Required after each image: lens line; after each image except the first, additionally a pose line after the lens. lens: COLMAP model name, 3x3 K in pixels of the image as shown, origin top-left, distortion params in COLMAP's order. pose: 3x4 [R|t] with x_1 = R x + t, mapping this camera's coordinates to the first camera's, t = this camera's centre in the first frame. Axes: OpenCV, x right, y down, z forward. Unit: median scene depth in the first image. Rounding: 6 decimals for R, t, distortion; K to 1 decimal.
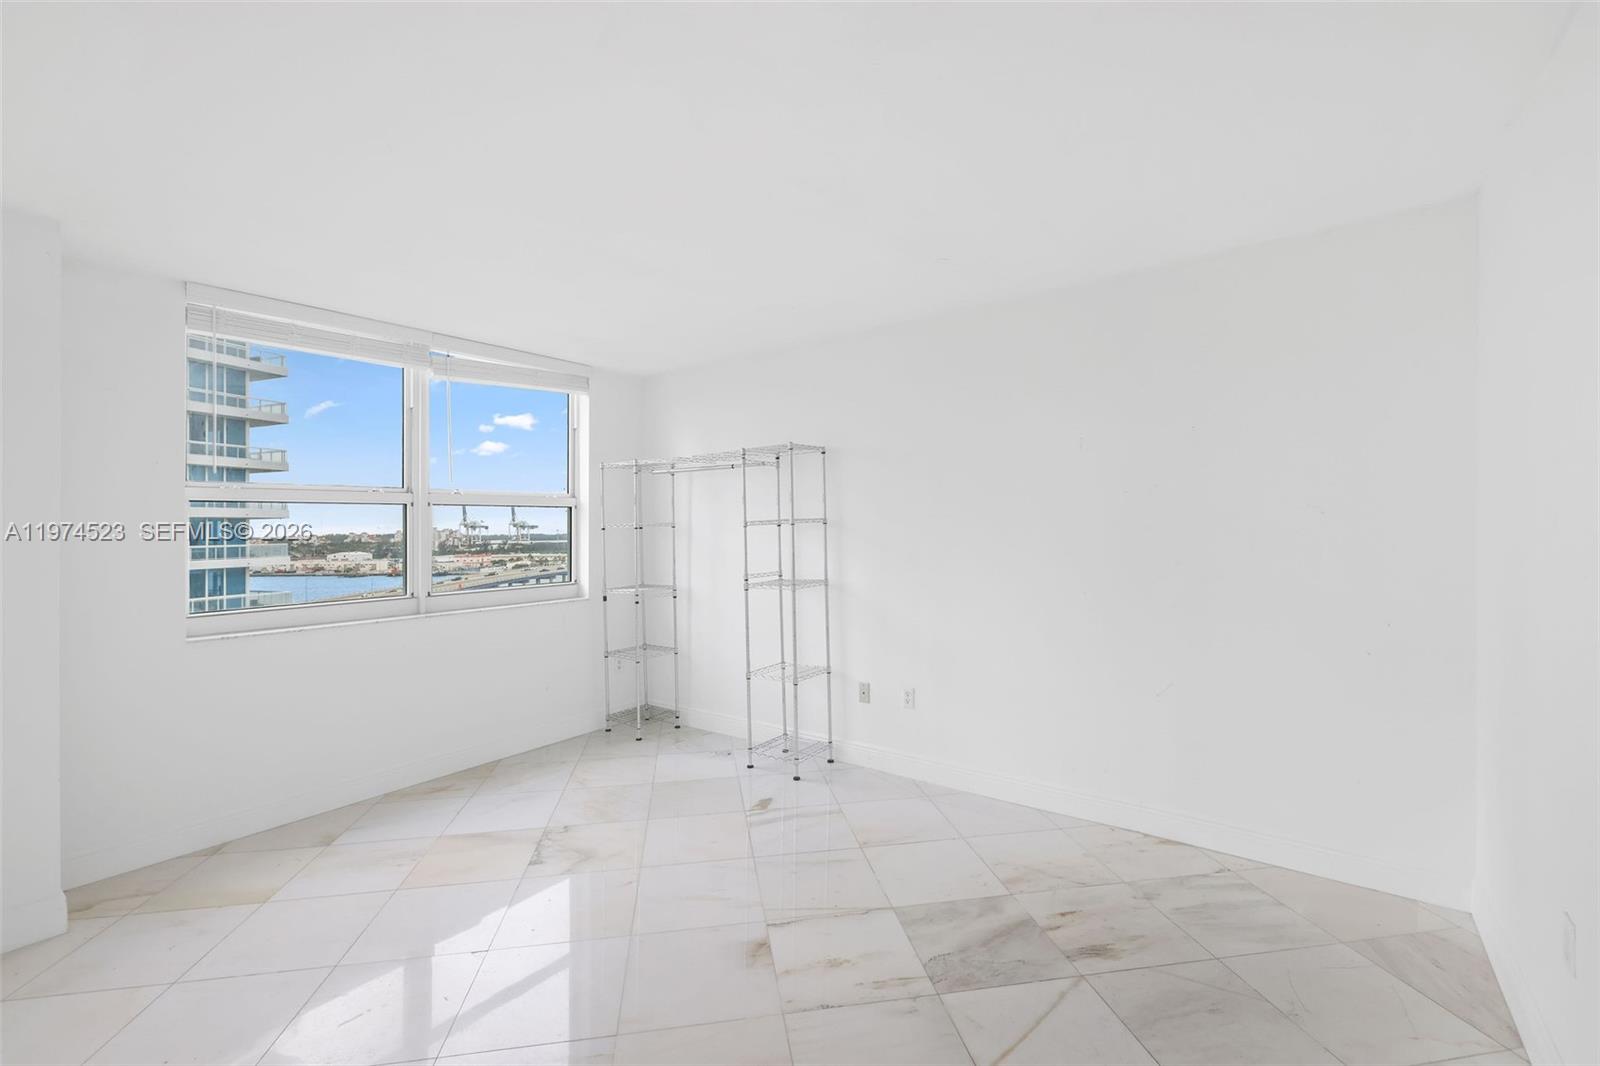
lens RADIAL K [[690.6, 0, 804.5], [0, 690.6, 519.6], [0, 0, 1]] dist [-0.000144, -0.000408]
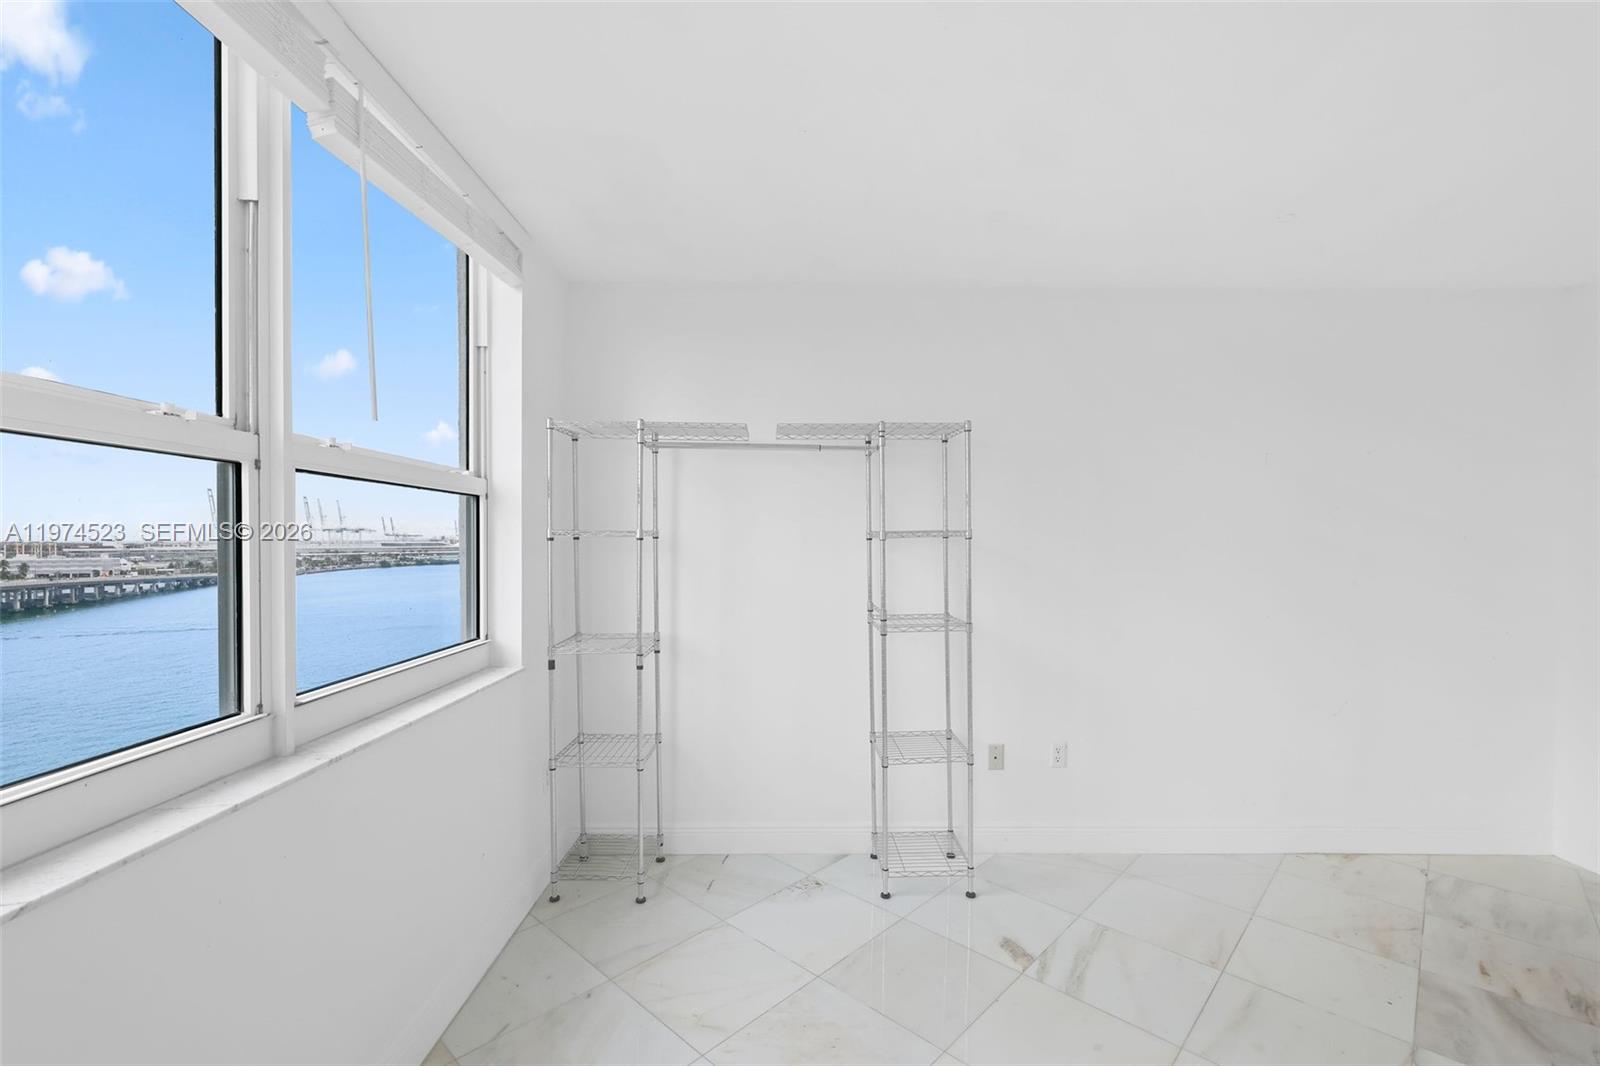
lens RADIAL K [[690.6, 0, 800.4], [0, 690.6, 550.1], [0, 0, 1]] dist [-0.000144, -0.000408]
pose [[0.788726, 0.008257, 0.614690, -0.551629], [-0.022713, 0.999618, 0.015717, 0.011200], [-0.614326, -0.026358, 0.788612, 0.518593]]
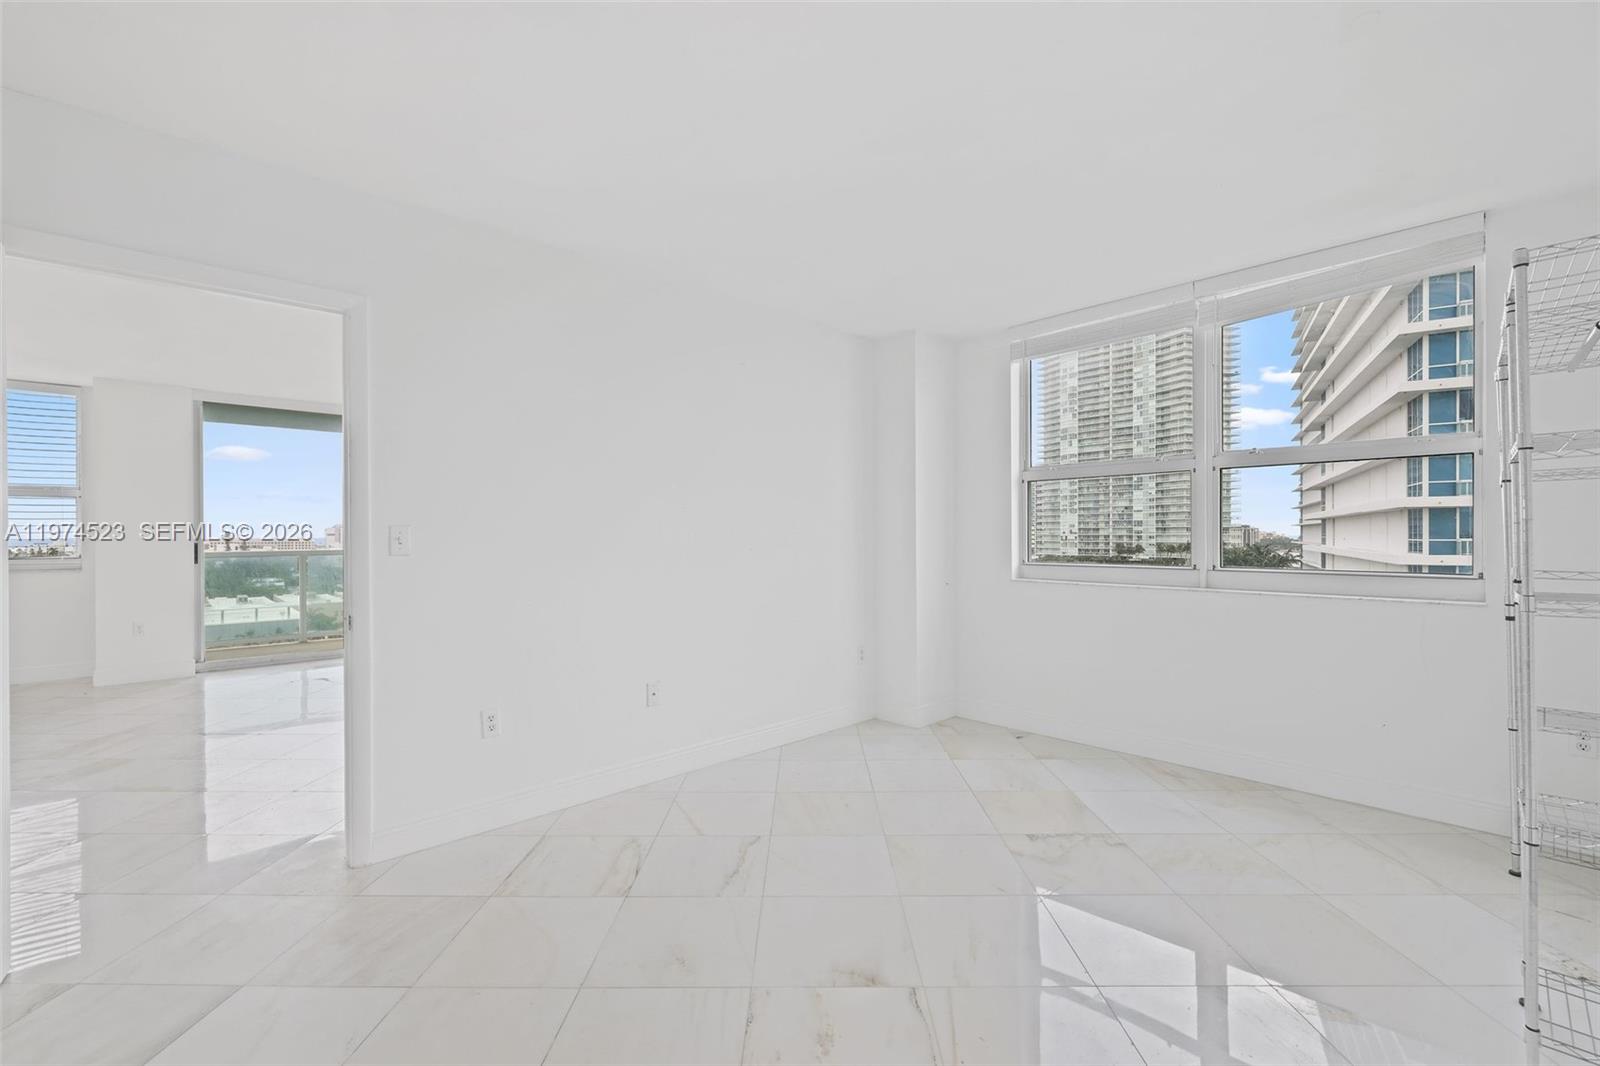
lens RADIAL K [[690.6, 0, 797.3], [0, 690.6, 526.2], [0, 0, 1]] dist [-0.000144, -0.000408]
pose [[-0.179555, 0.000839, -0.983748, 0.451548], [0.016416, 0.999863, -0.002144, 0.046353], [0.983611, -0.016534, -0.179544, 0.635093]]
